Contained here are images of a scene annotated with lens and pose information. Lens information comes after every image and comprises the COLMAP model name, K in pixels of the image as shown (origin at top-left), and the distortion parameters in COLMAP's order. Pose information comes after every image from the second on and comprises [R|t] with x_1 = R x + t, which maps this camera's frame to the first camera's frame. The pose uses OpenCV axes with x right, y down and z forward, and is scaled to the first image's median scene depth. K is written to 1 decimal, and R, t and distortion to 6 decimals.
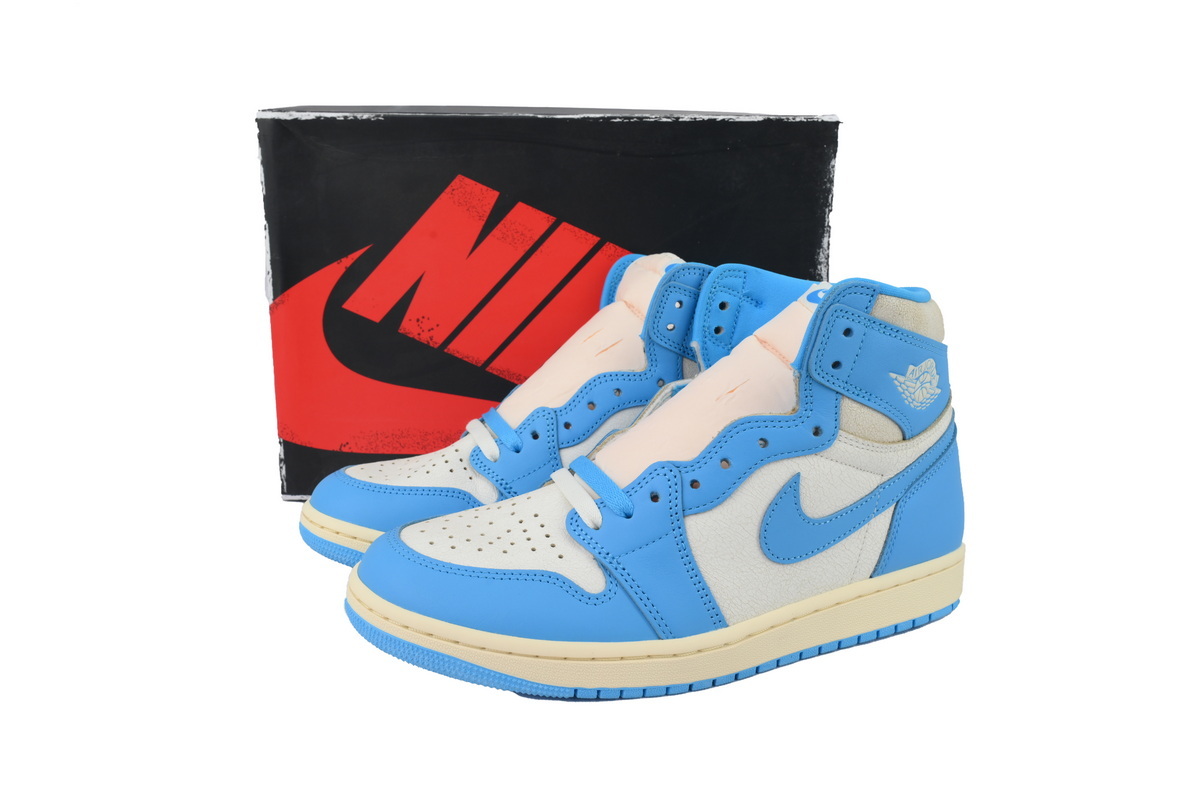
lens RADIAL K [[968.0, 0, 600.0], [0, 968.0, 400.0], [0, 0, 1]] dist [0.141140, 0.000308]
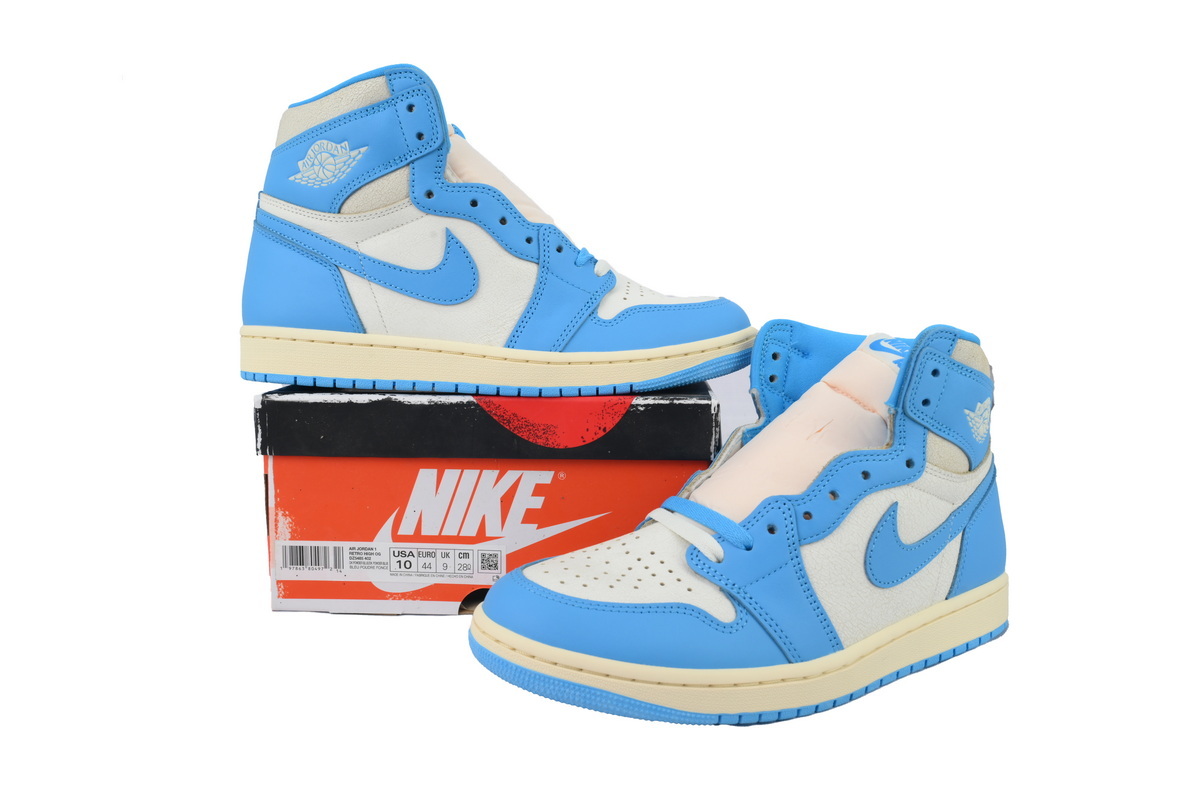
lens RADIAL K [[968.0, 0, 600.0], [0, 968.0, 400.0], [0, 0, 1]] dist [0.141140, 0.000308]
pose [[0.987288, -0.022583, 0.157326, -0.296073], [0.034655, 0.996625, -0.074416, 0.031366], [-0.155114, 0.078922, 0.984739, -0.041257]]
